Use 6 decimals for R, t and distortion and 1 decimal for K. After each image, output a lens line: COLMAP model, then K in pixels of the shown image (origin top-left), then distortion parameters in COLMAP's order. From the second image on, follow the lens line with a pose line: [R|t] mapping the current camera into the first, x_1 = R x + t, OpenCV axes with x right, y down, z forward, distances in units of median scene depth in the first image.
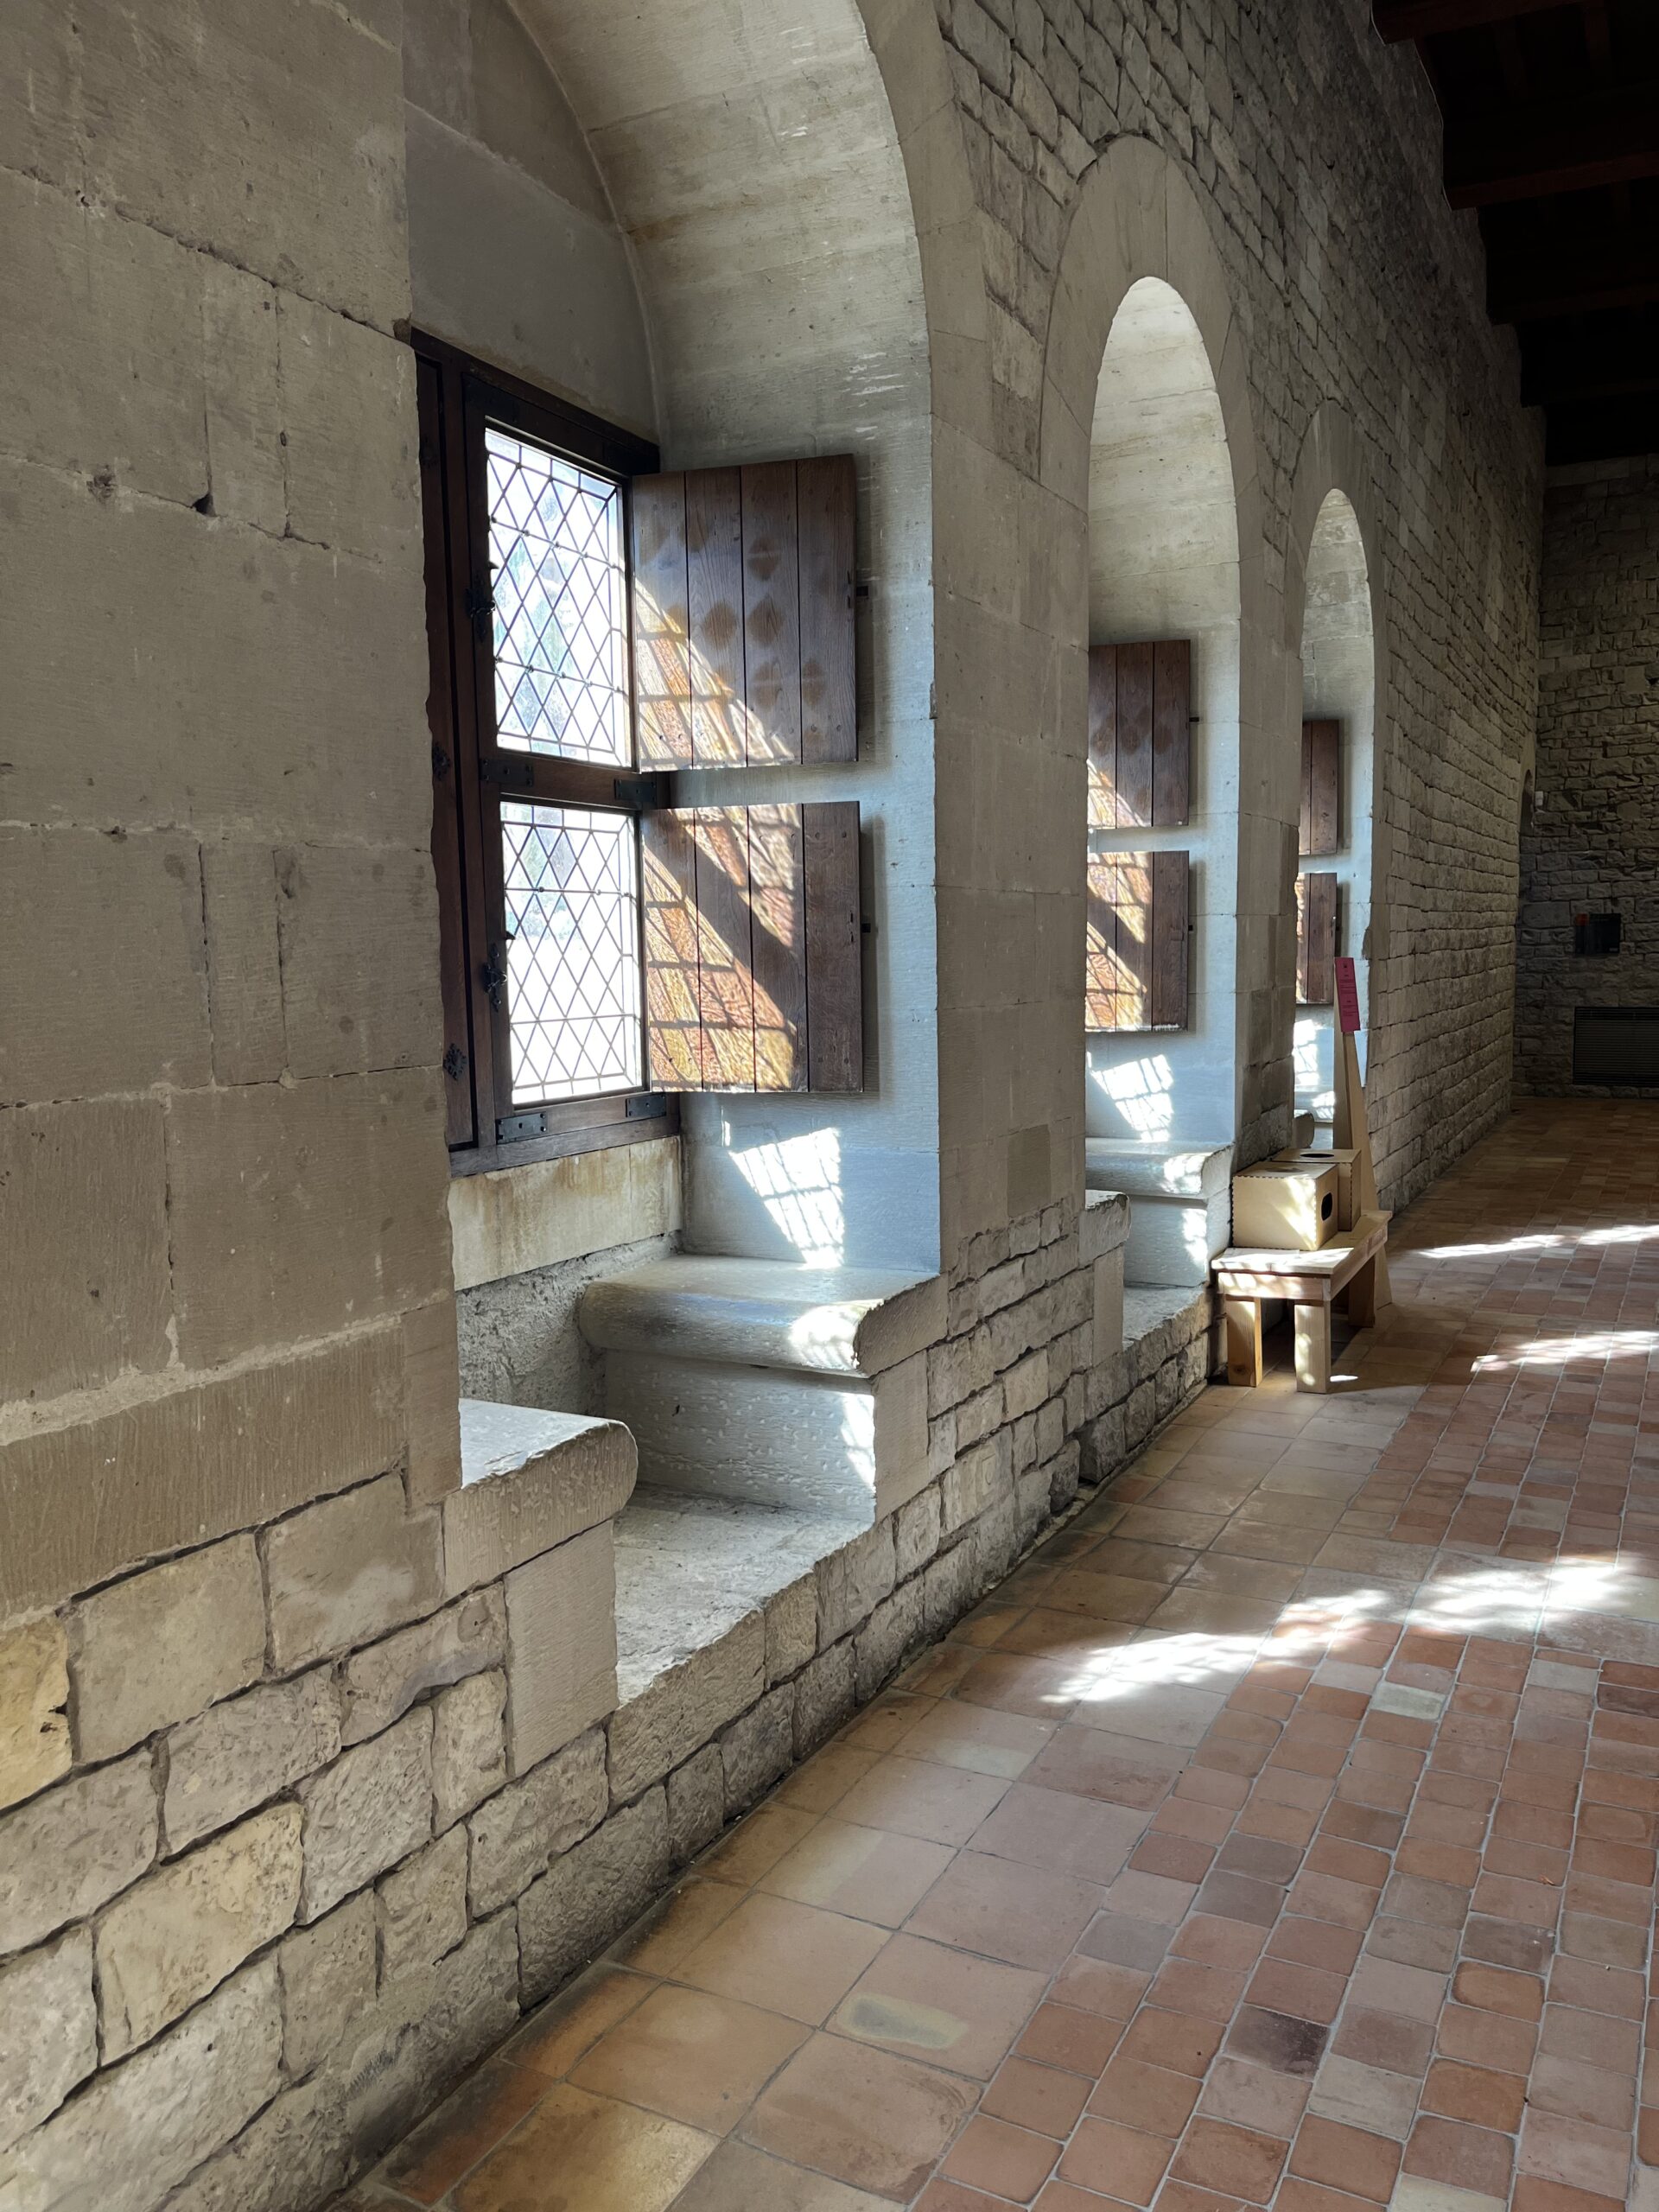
lens RADIAL K [[1658.0, 0, 826.8], [0, 1658.0, 1122.9], [0, 0, 1]] dist [0.014328, -0.024483]
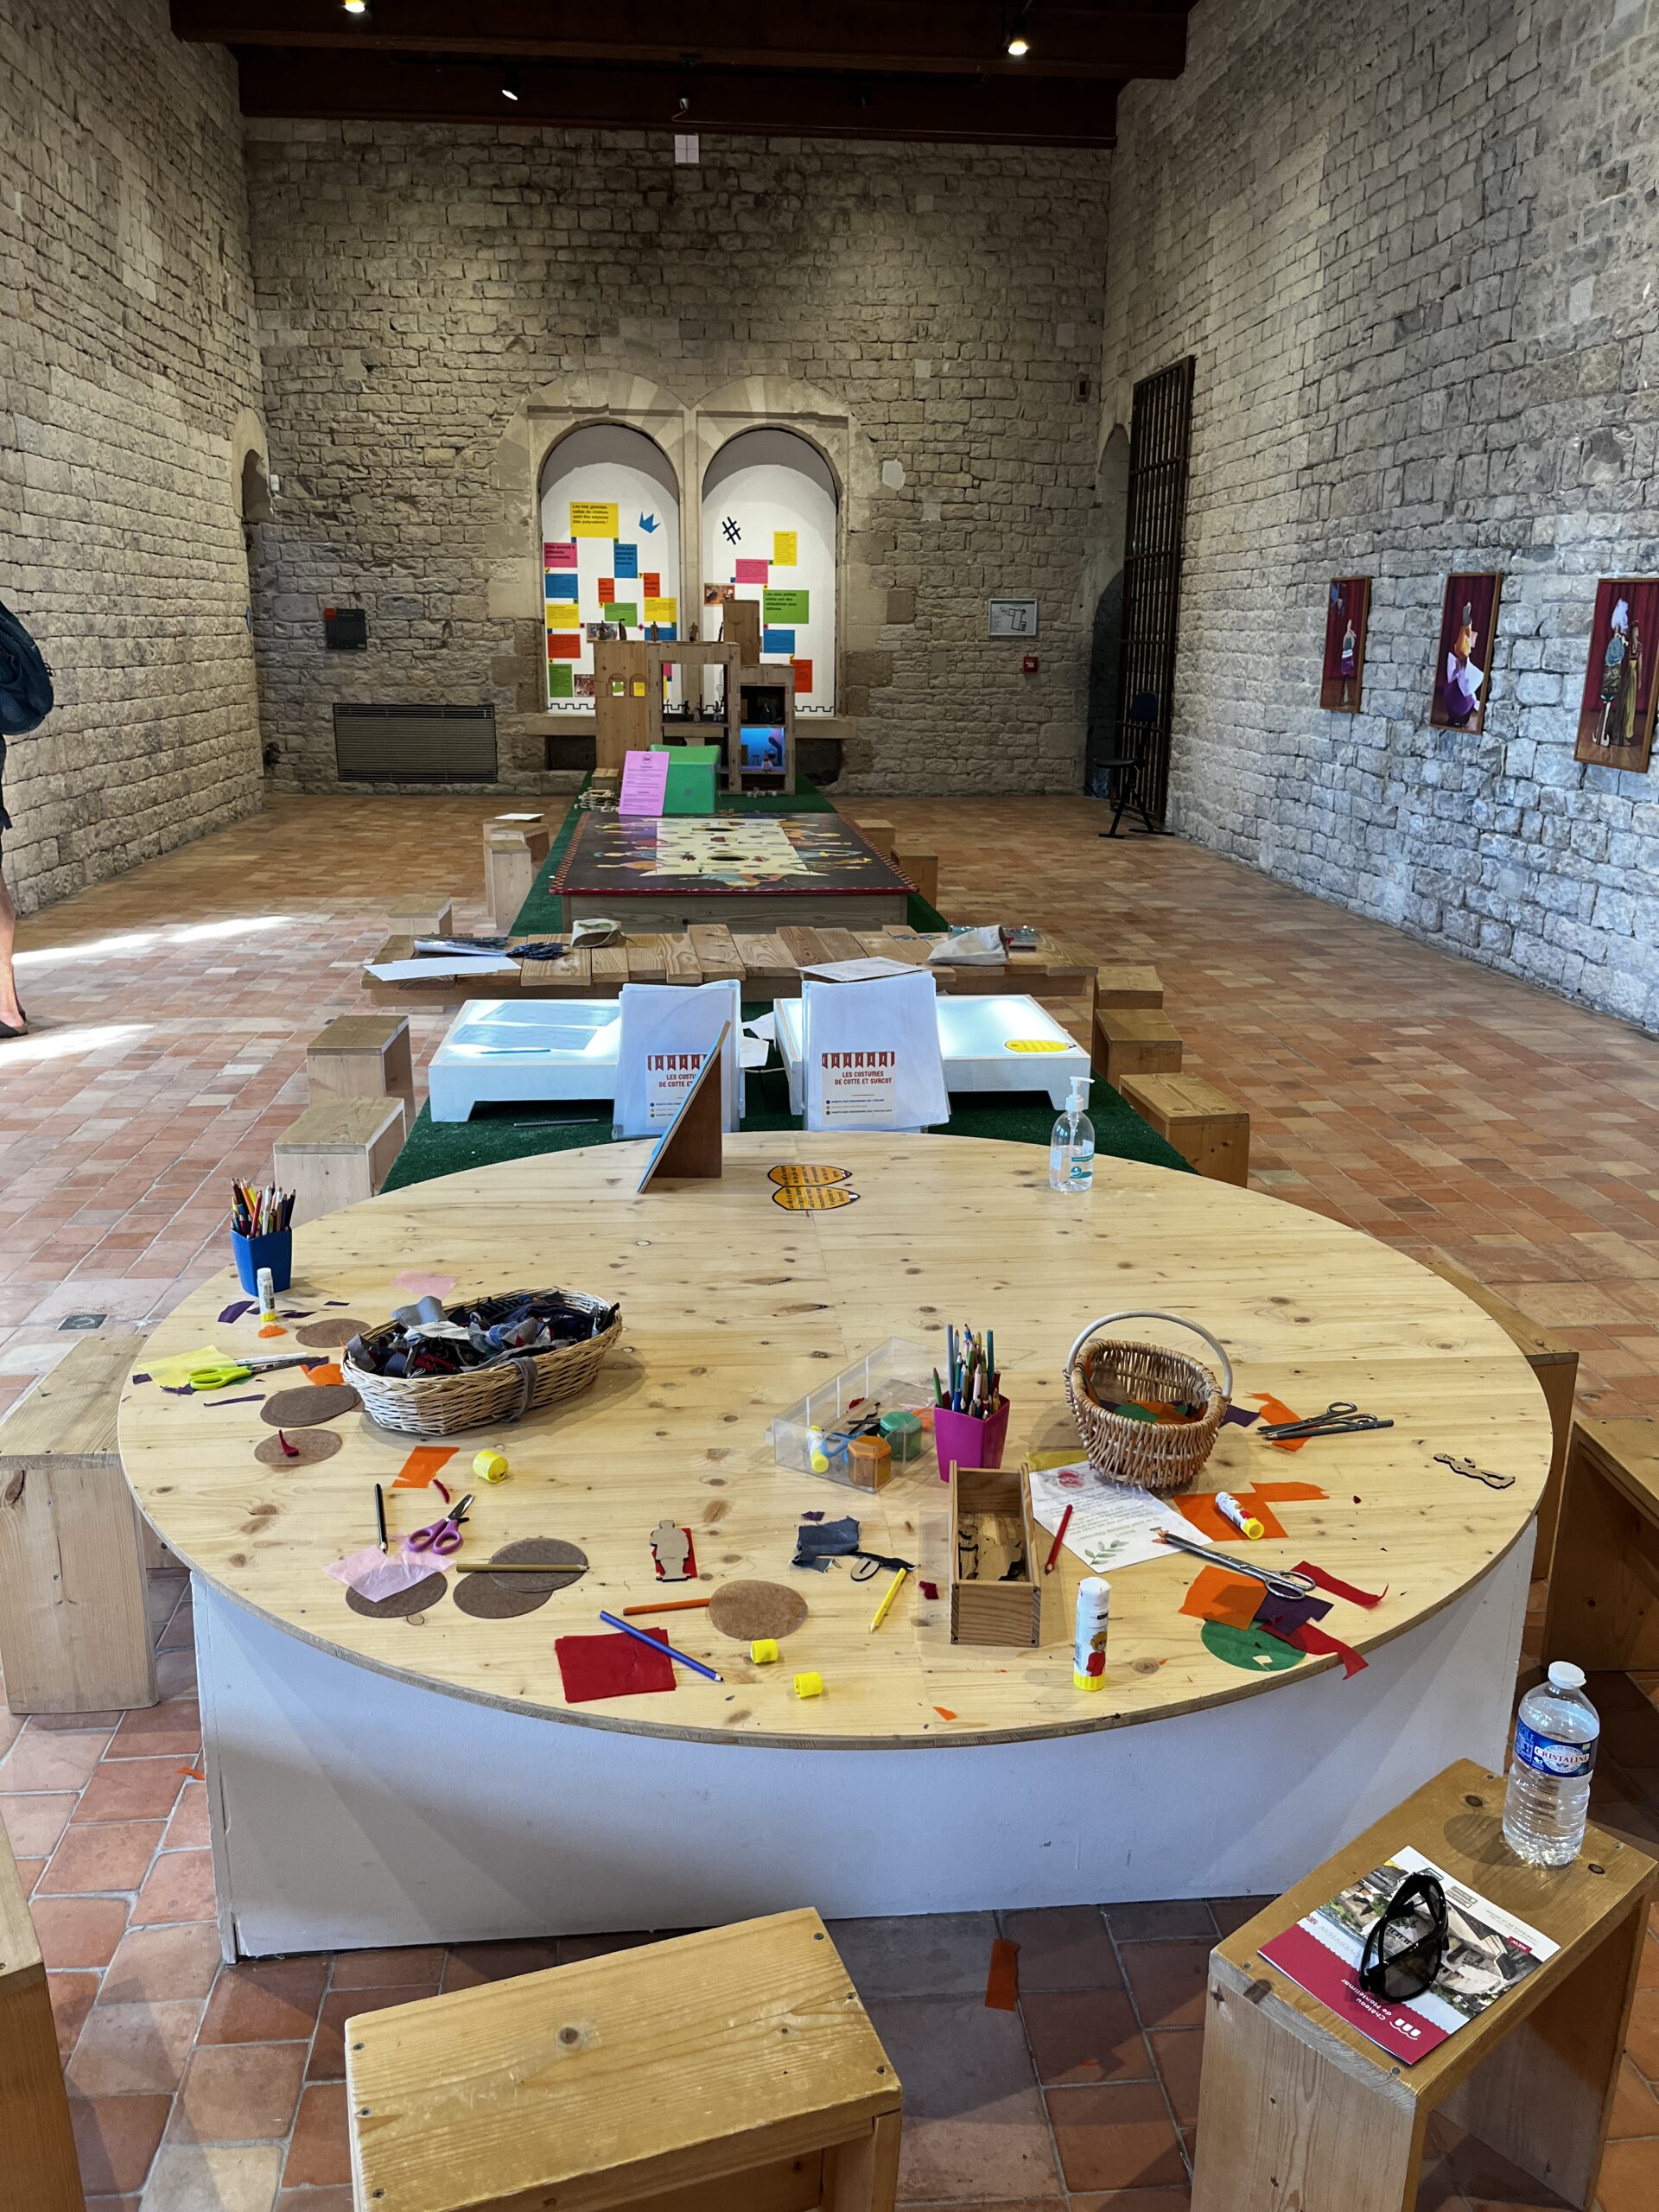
lens RADIAL K [[1658.0, 0, 837.6], [0, 1658.0, 1117.7], [0, 0, 1]] dist [0.014328, -0.024483]
pose [[0.831880, -0.120015, 0.541823, 0.132106], [0.024370, 0.983294, 0.180385, 0.003382], [-0.554421, -0.136854, 0.820907, -0.035406]]
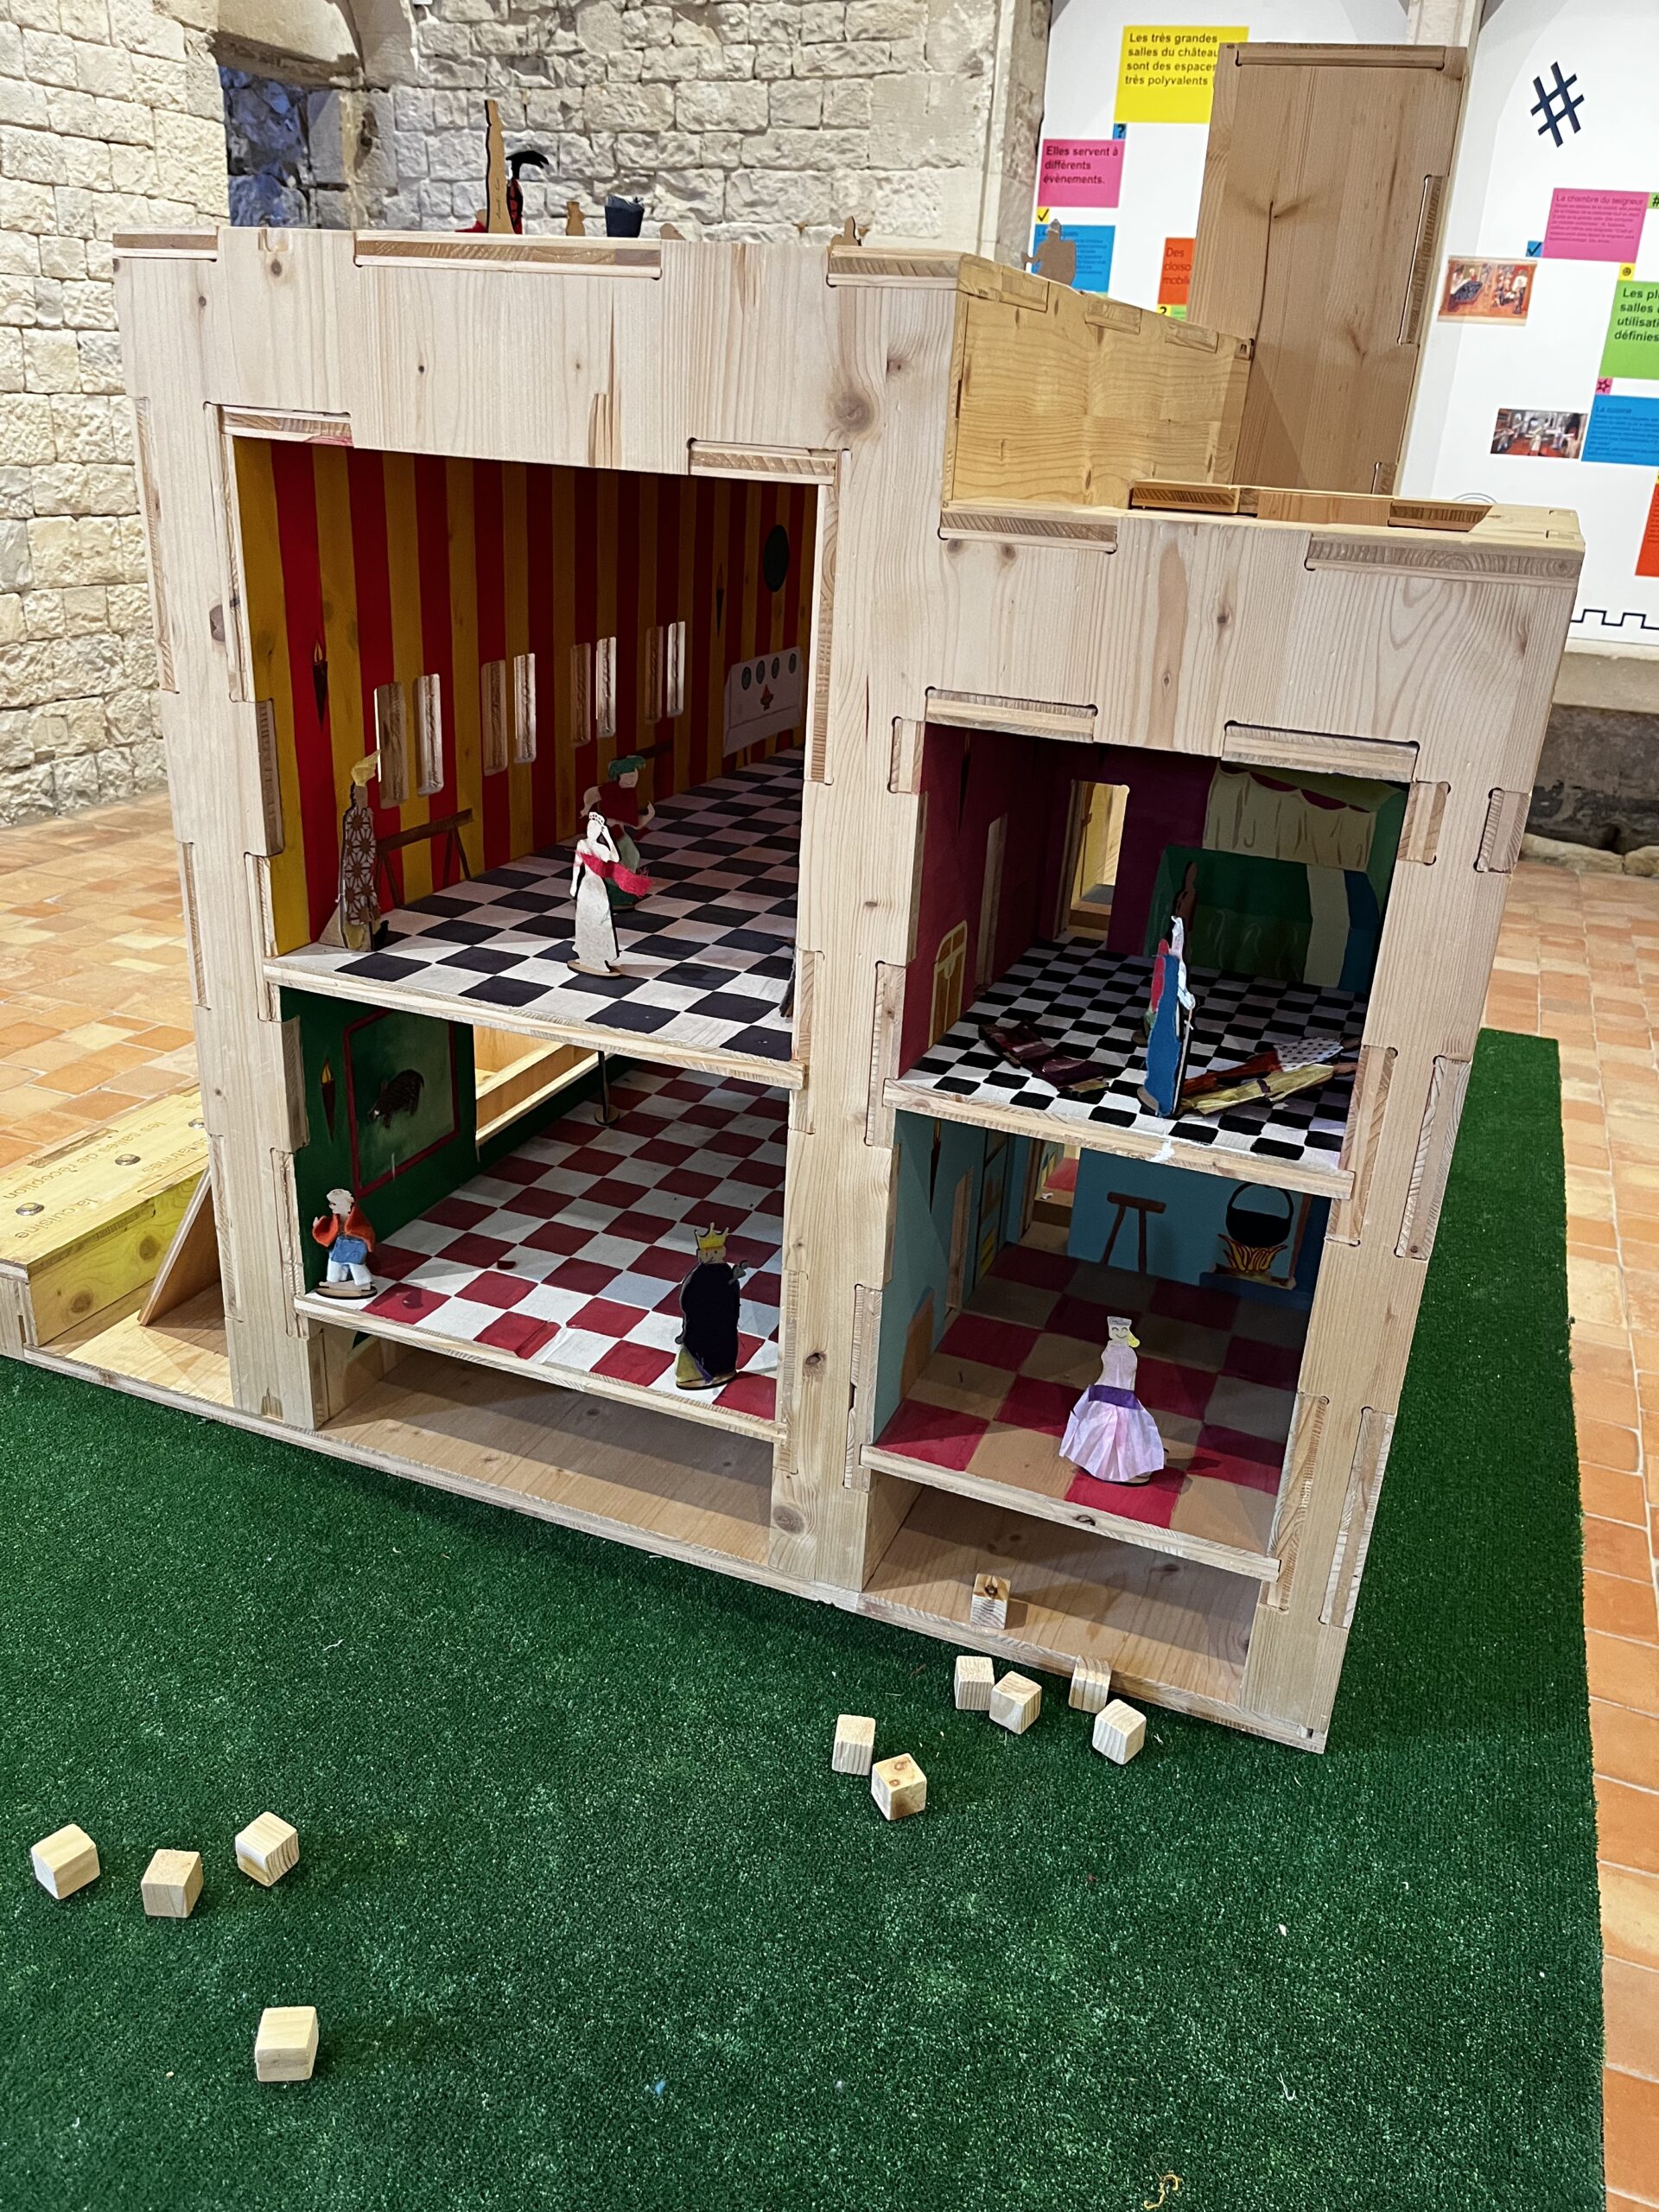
lens RADIAL K [[1658.0, 0, 831.5], [0, 1658.0, 1101.9], [0, 0, 1]] dist [0.014328, -0.024483]
pose [[0.989567, 0.026136, 0.141680, 0.484922], [-0.065914, 0.956580, 0.283920, -0.053285], [-0.128108, -0.290296, 0.948323, 0.521148]]
